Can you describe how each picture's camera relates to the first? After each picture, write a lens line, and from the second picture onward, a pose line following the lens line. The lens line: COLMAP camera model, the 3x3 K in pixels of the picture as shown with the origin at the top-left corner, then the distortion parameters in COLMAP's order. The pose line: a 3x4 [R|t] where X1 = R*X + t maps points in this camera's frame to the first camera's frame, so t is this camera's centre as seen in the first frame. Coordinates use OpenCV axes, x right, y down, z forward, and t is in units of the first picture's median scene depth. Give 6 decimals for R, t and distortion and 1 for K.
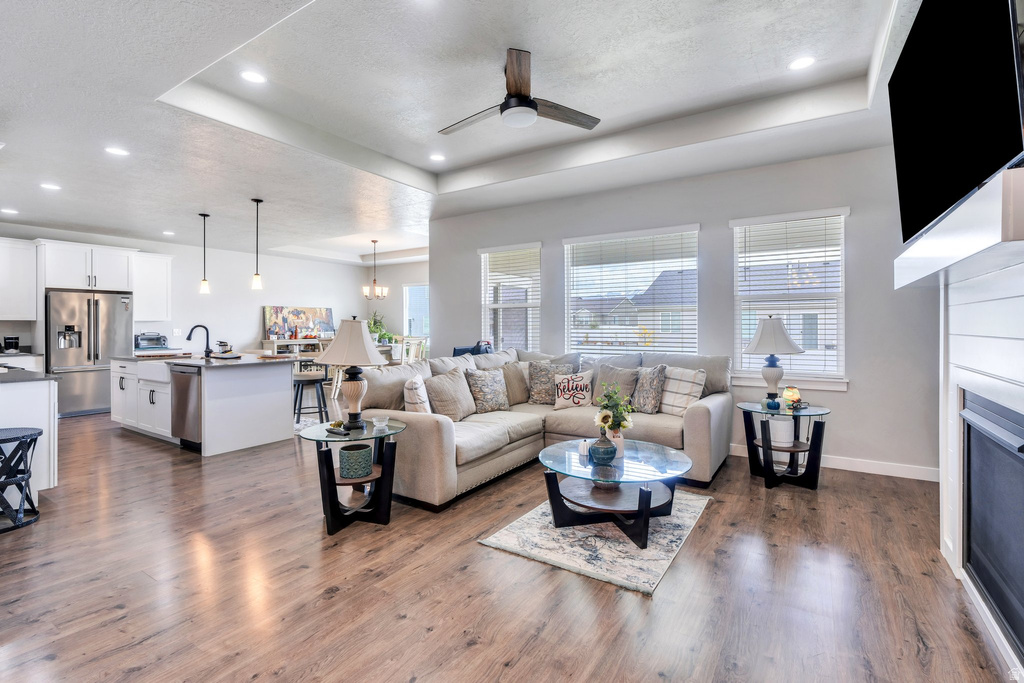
lens RADIAL K [[466.3, 0, 516.9], [0, 466.3, 326.7], [0, 0, 1]] dist [-0.000177, 0.000362]
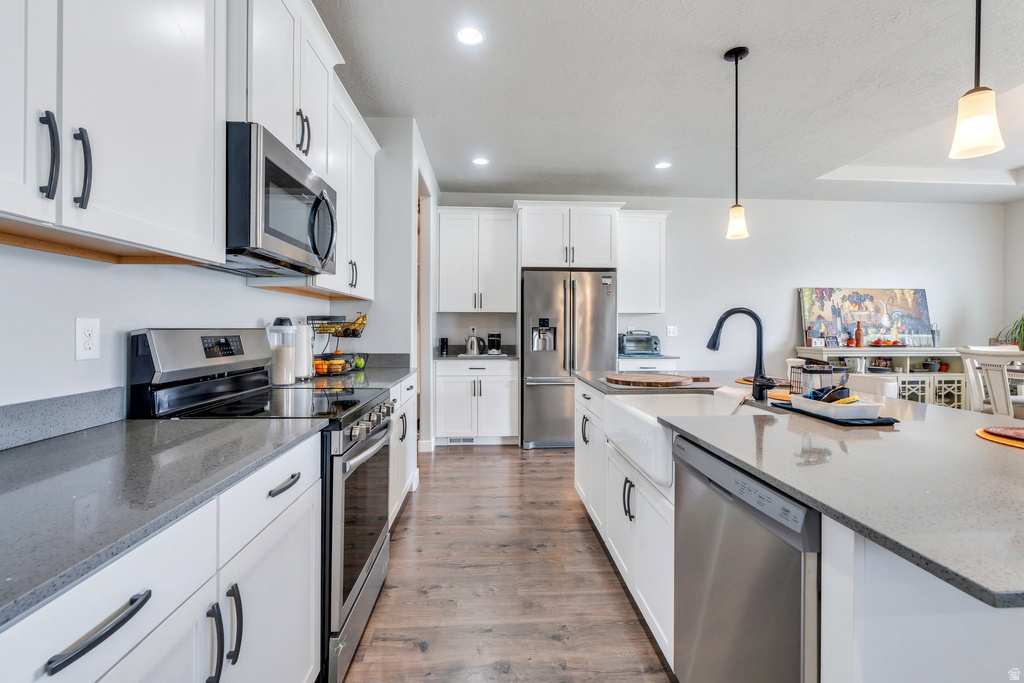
lens RADIAL K [[466.3, 0, 516.9], [0, 466.3, 326.7], [0, 0, 1]] dist [-0.000177, 0.000362]
pose [[0.591855, 0.003994, -0.806034, -0.276835], [-0.007939, 0.999968, -0.000874, 0.007005], [0.806005, 0.006917, 0.591868, 0.365847]]
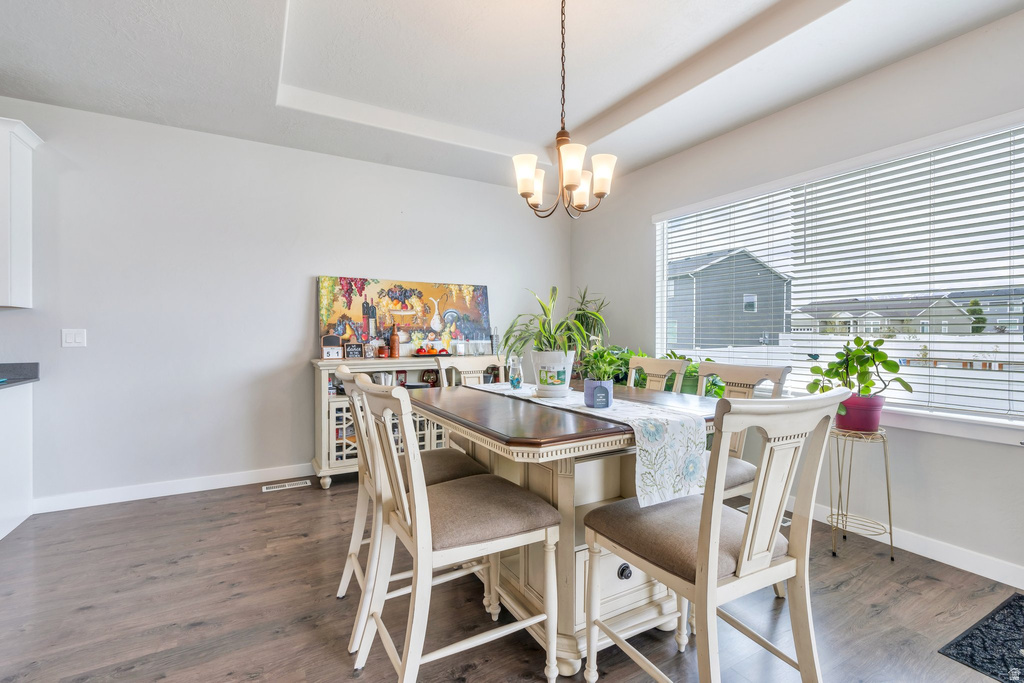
lens RADIAL K [[466.3, 0, 516.9], [0, 466.3, 326.7], [0, 0, 1]] dist [-0.000177, 0.000362]
pose [[0.886180, 0.001689, -0.463338, -0.191891], [-0.007687, 0.999909, -0.011056, 0.003320], [0.463277, 0.013360, 0.886113, 0.701190]]
